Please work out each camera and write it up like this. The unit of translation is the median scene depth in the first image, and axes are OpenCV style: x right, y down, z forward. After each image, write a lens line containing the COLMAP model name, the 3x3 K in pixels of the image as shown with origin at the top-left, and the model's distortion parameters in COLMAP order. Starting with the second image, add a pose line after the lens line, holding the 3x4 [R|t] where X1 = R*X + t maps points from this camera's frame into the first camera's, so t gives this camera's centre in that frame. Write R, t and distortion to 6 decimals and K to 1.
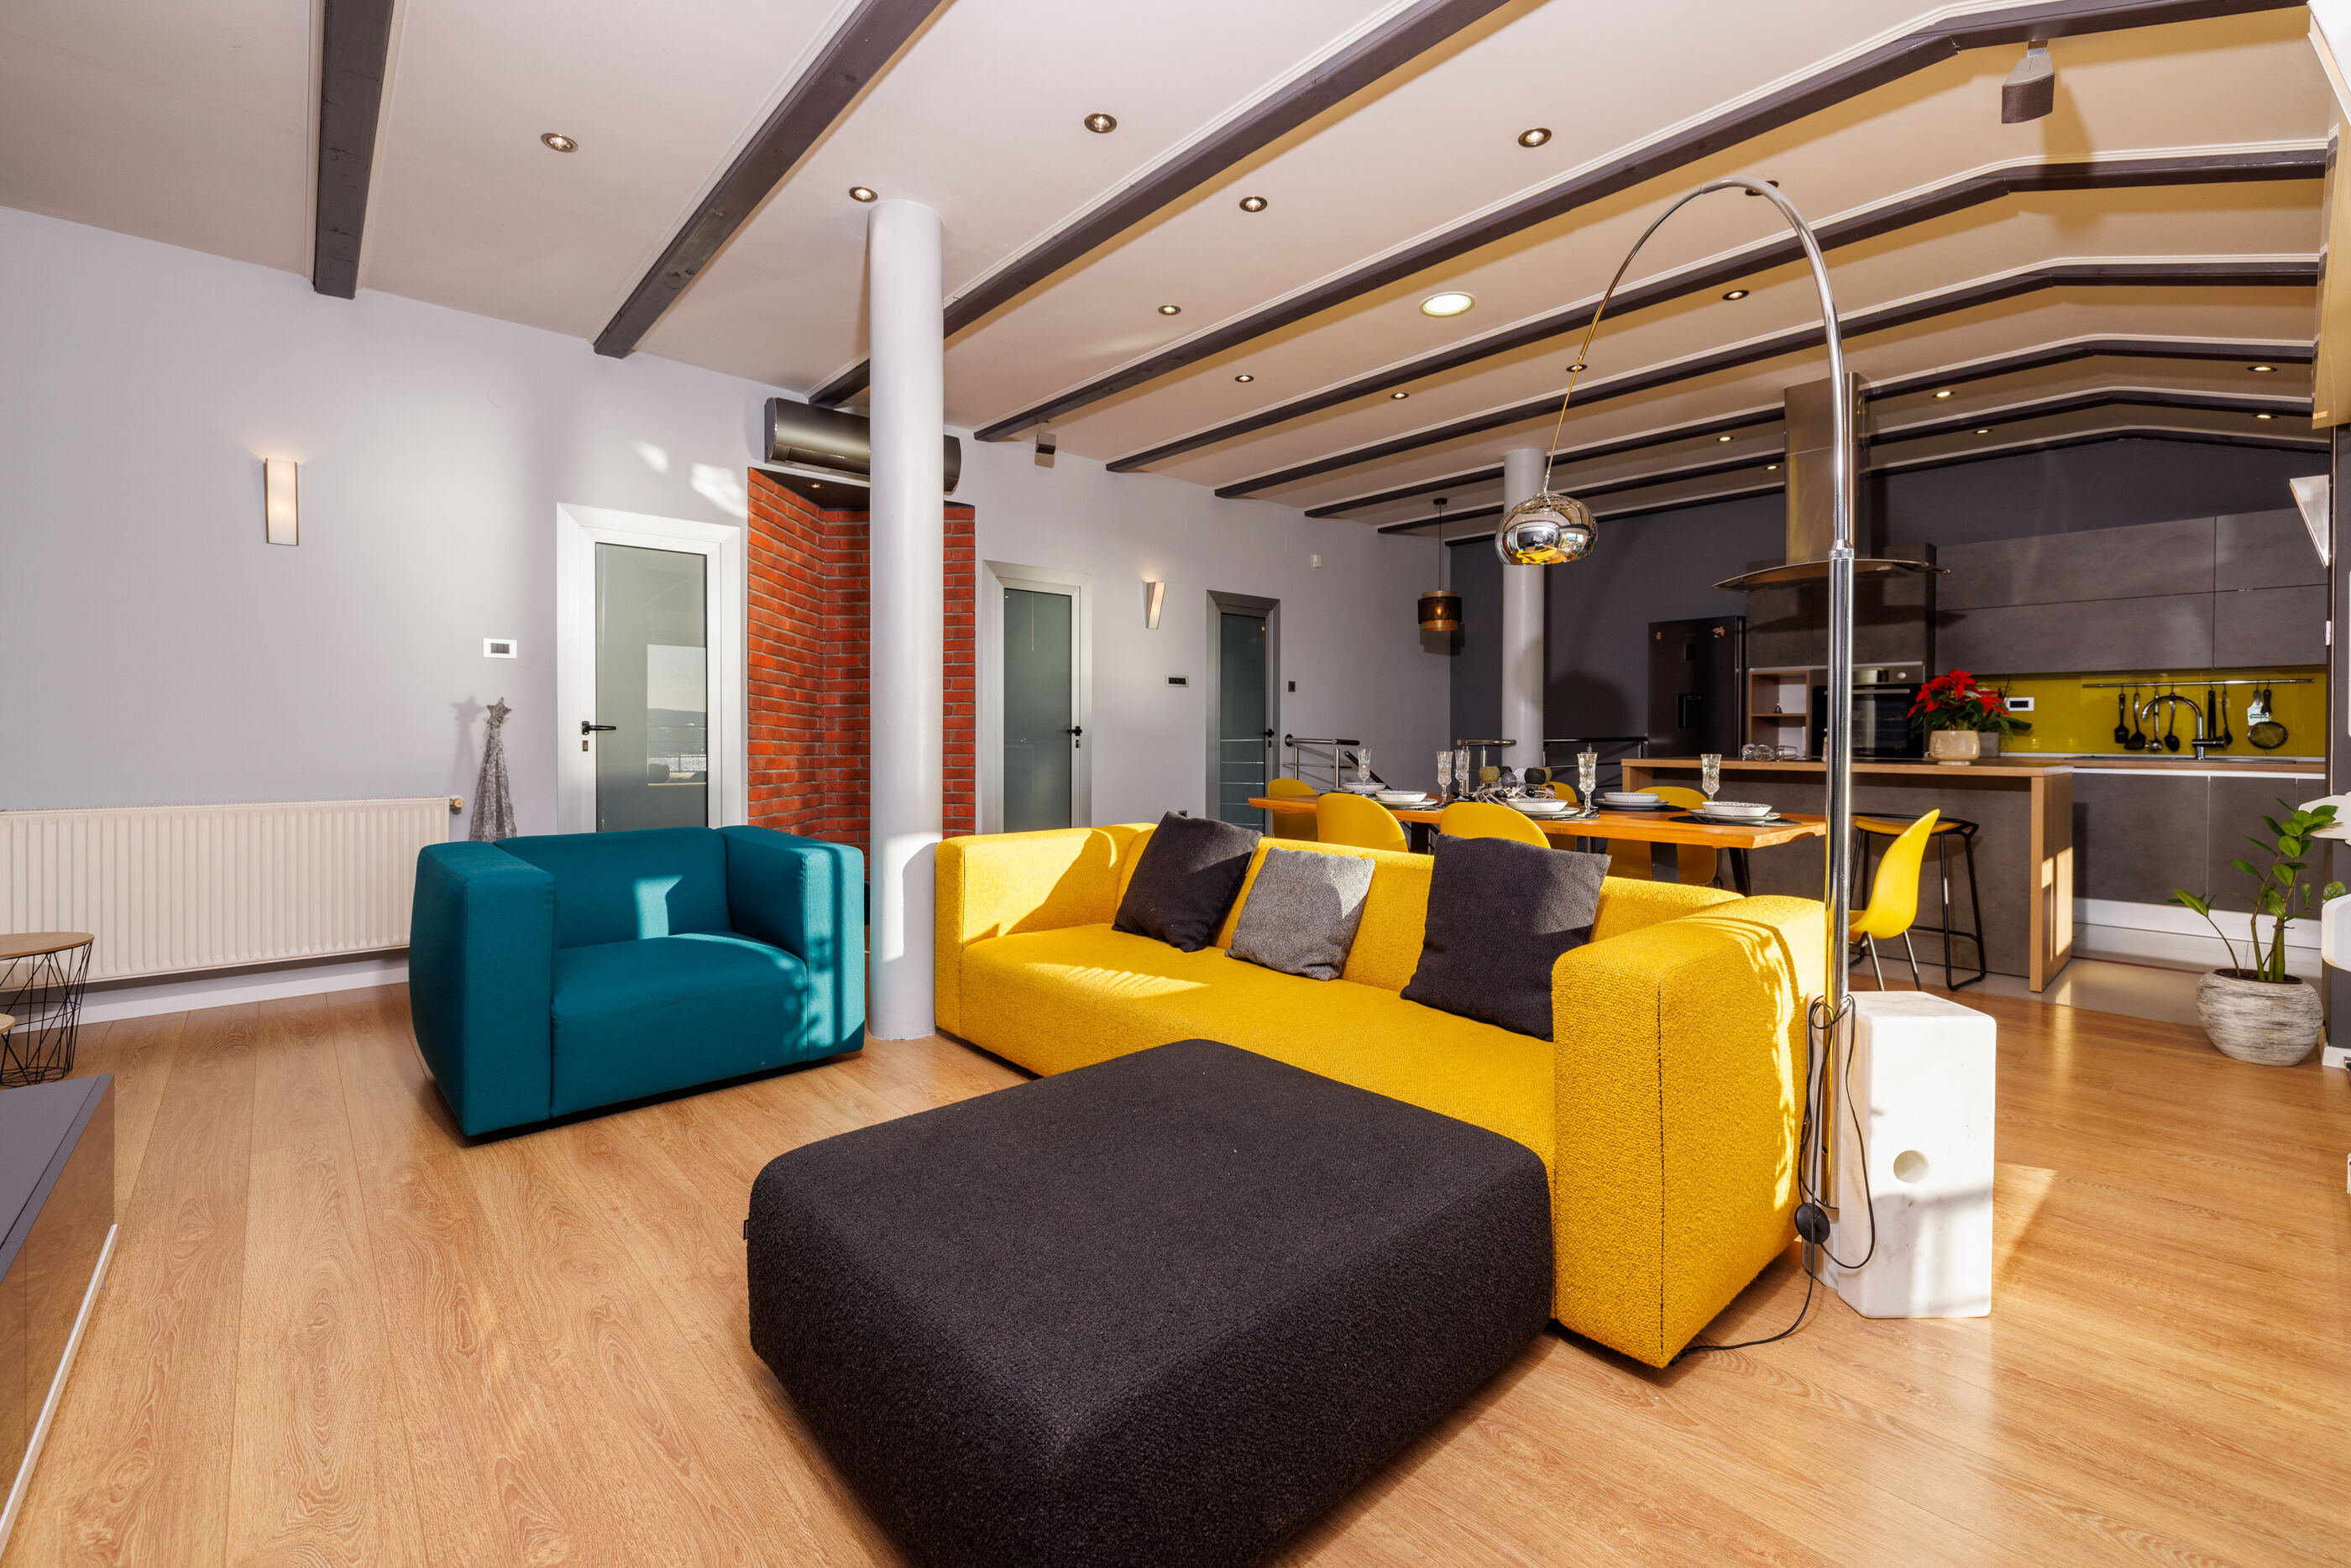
lens RADIAL K [[988.9, 0, 1179.7], [0, 988.9, 735.5], [0, 0, 1]] dist [-0.000183, -0.000092]
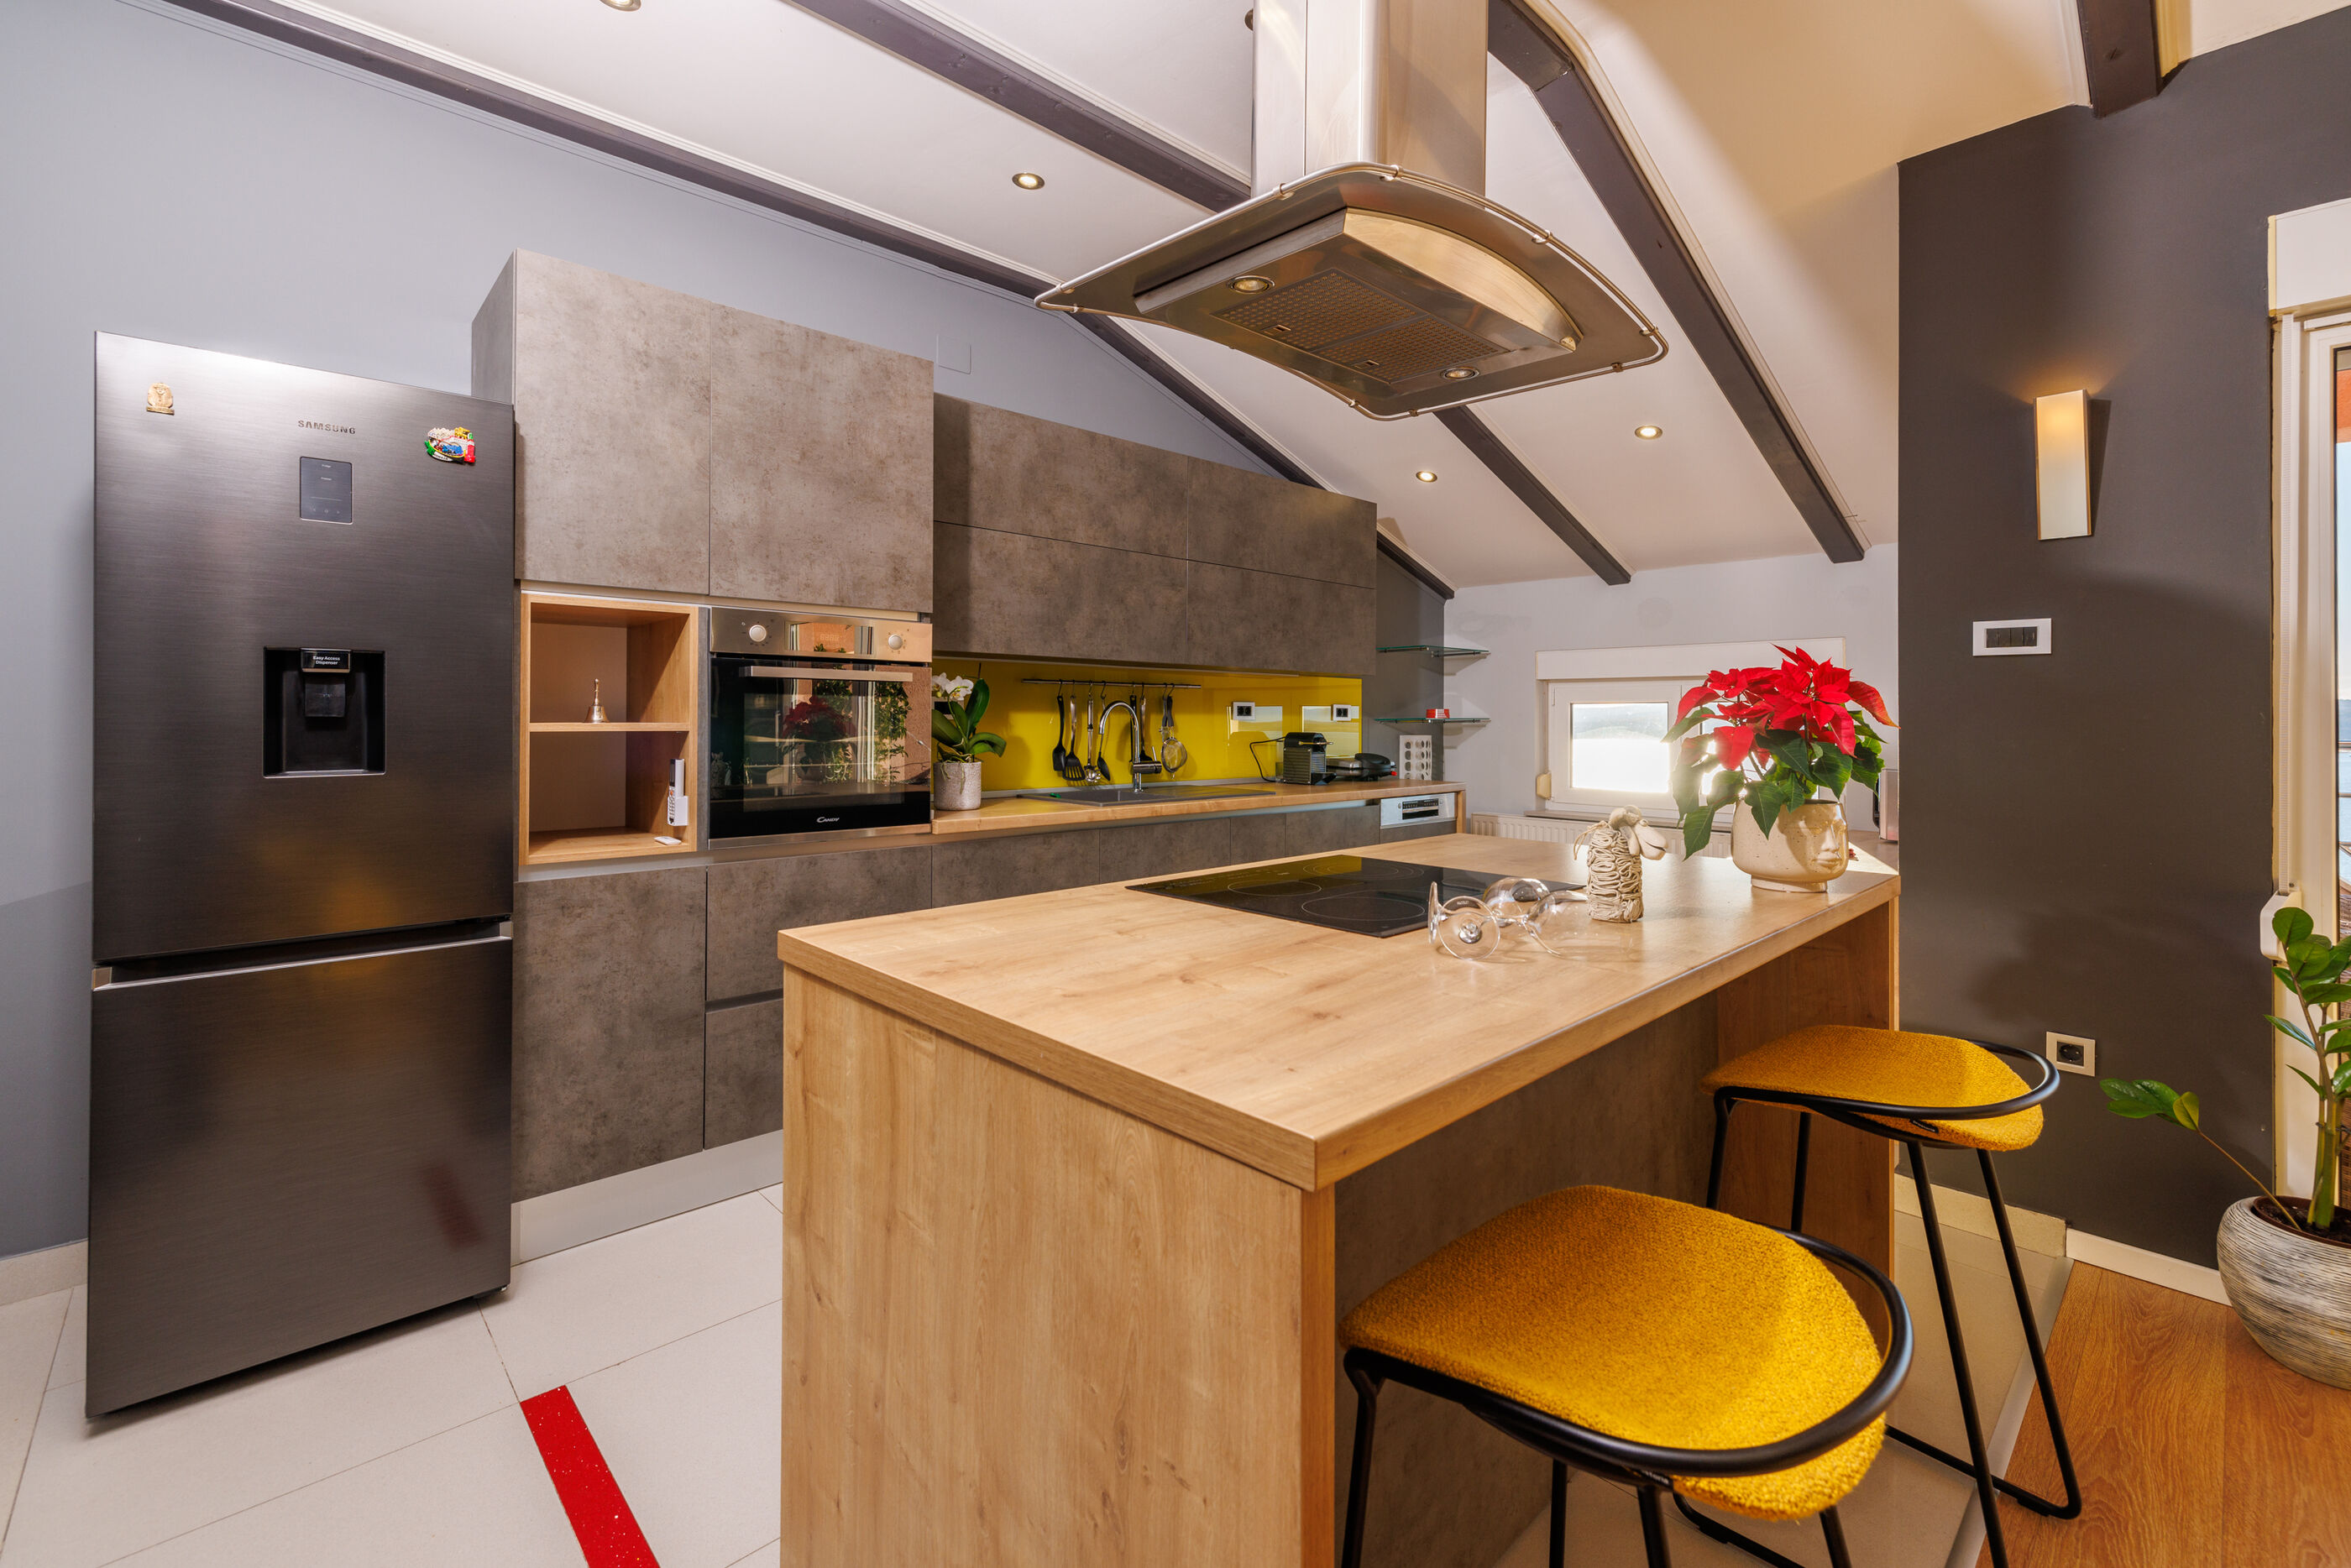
lens RADIAL K [[997.4, 0, 1173.1], [0, 997.4, 711.5], [0, 0, 1]] dist [-0.002000, -0.000456]
pose [[-0.020470, 0.004623, 0.999780, 0.371005], [-0.000977, 0.999989, -0.004644, -0.036533], [-0.999790, -0.001072, -0.020466, 1.189785]]
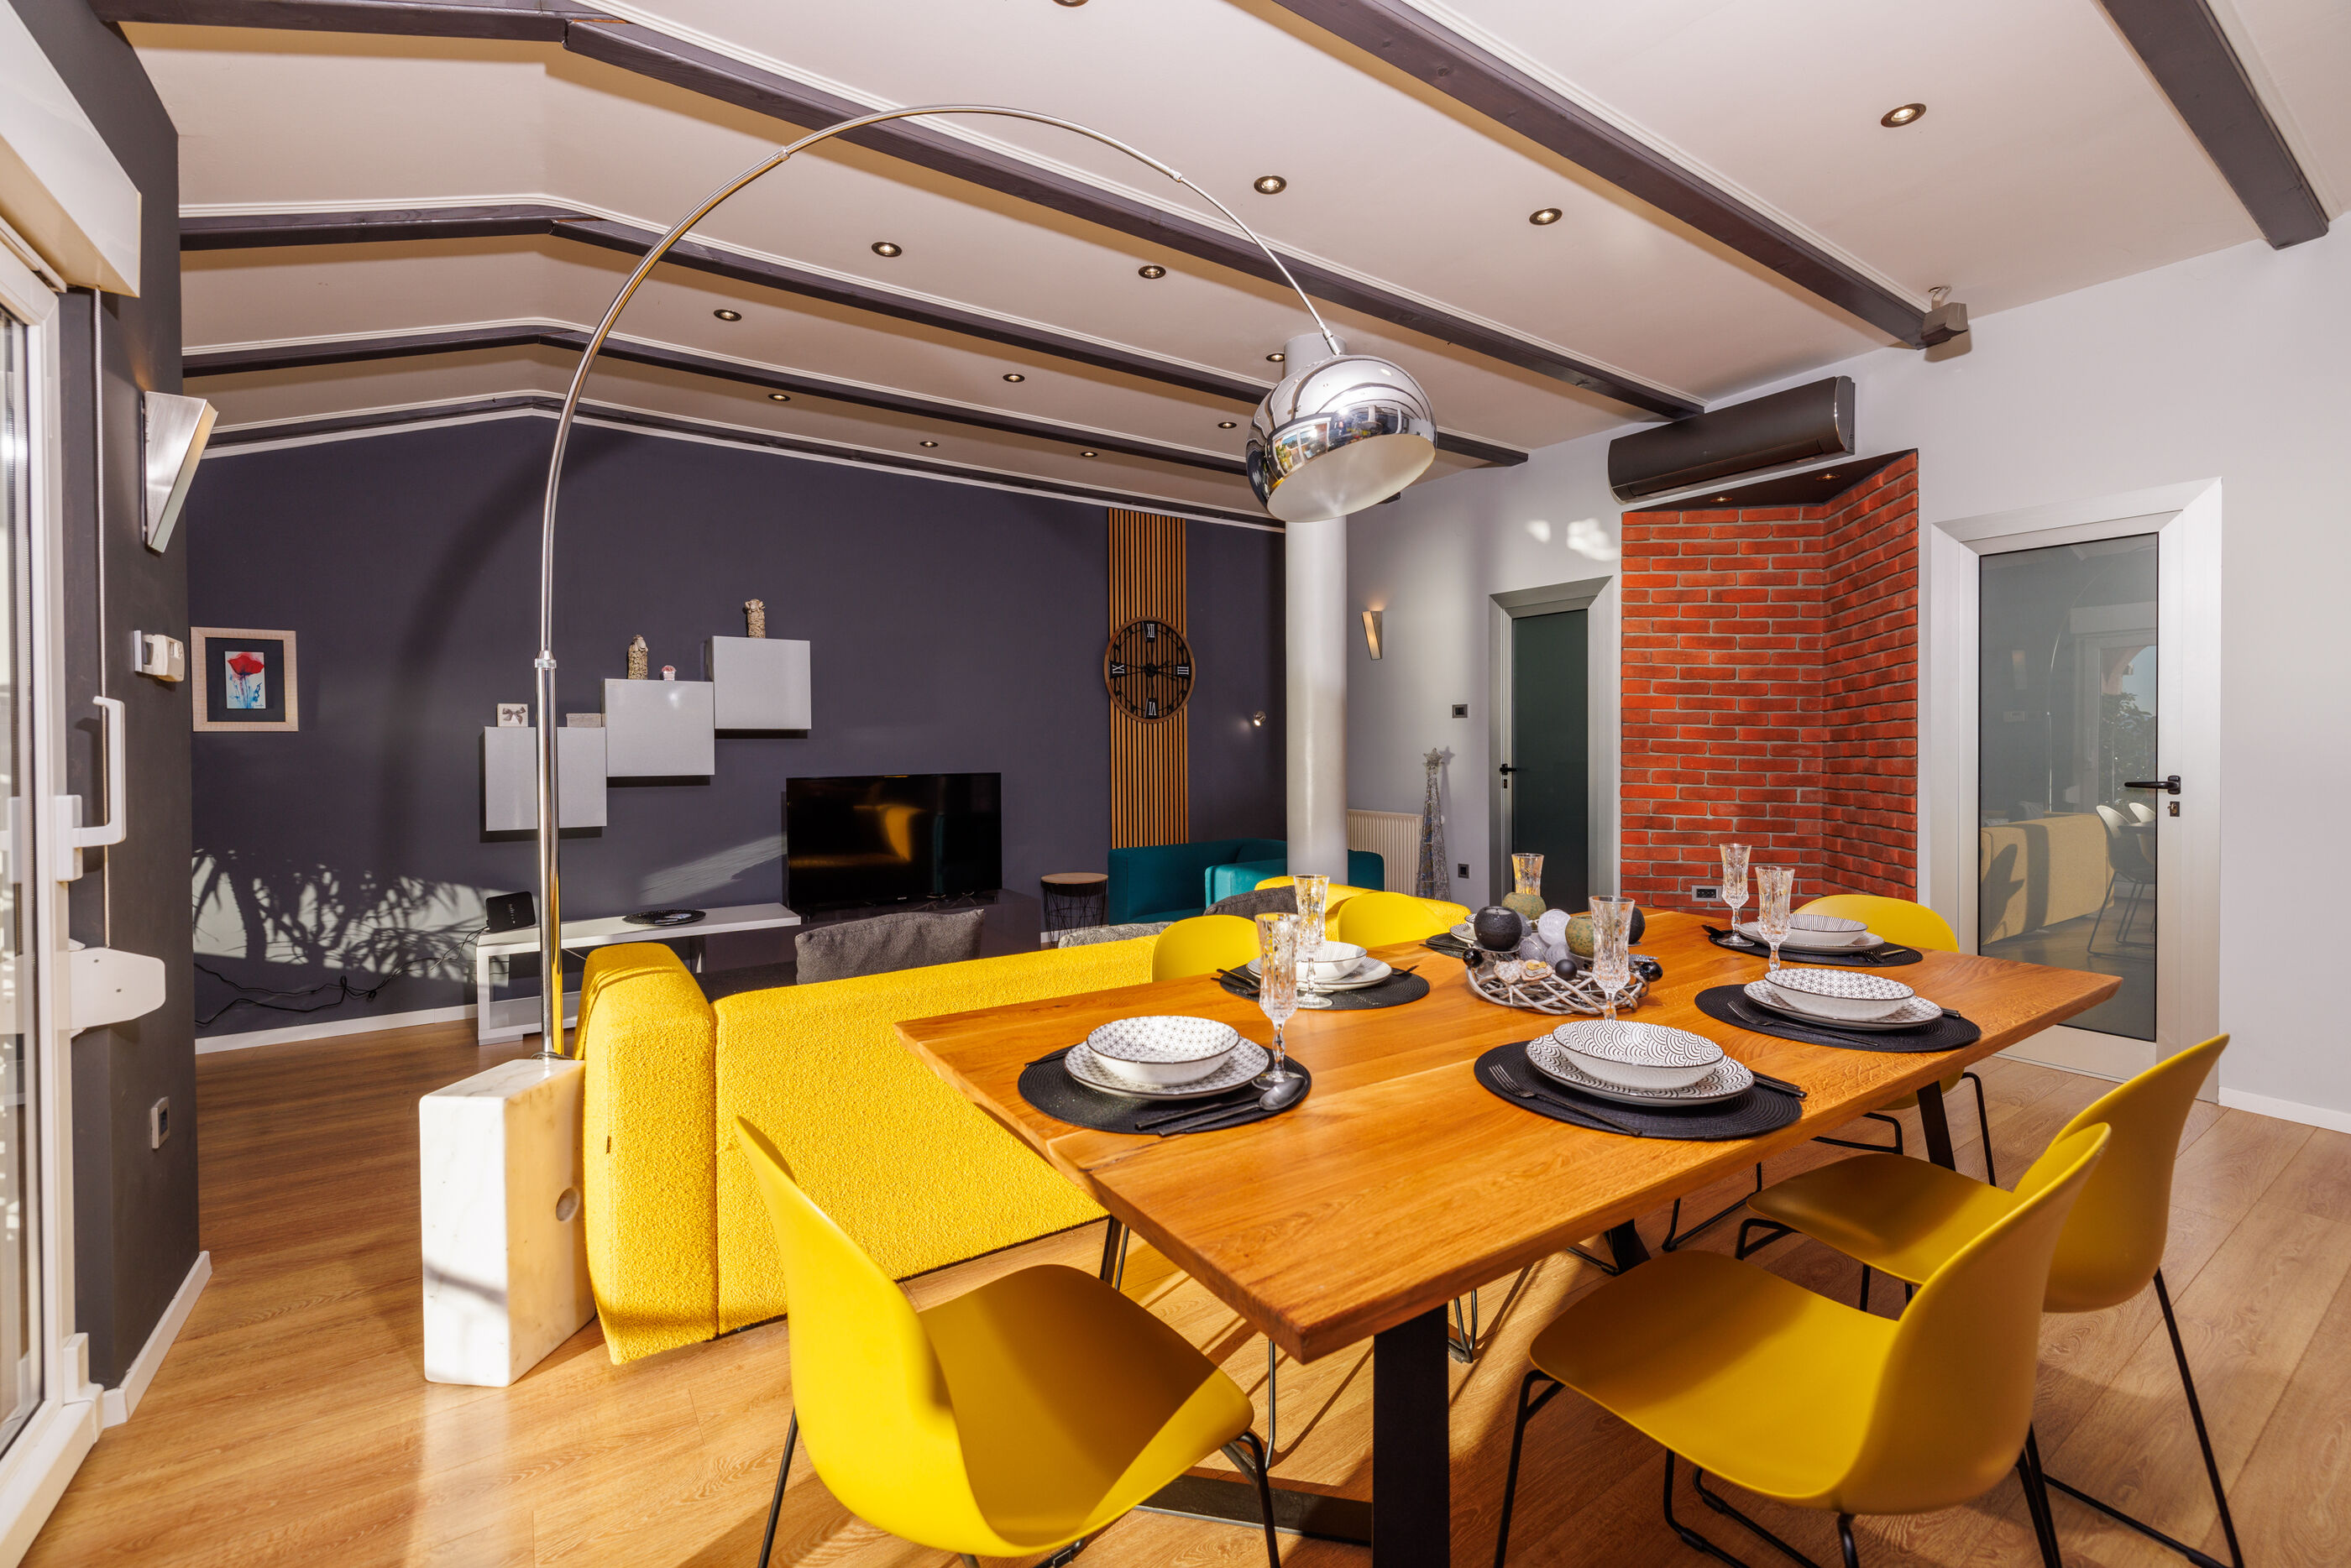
lens RADIAL K [[988.8, 0, 1185.1], [0, 988.8, 762.4], [0, 0, 1]] dist [0.007198, -0.000085]
pose [[-0.136303, 0.013490, -0.990575, 0.693847], [0.001770, 0.999909, 0.013374, -0.034375], [0.990666, 0.000070, -0.136314, 0.770831]]
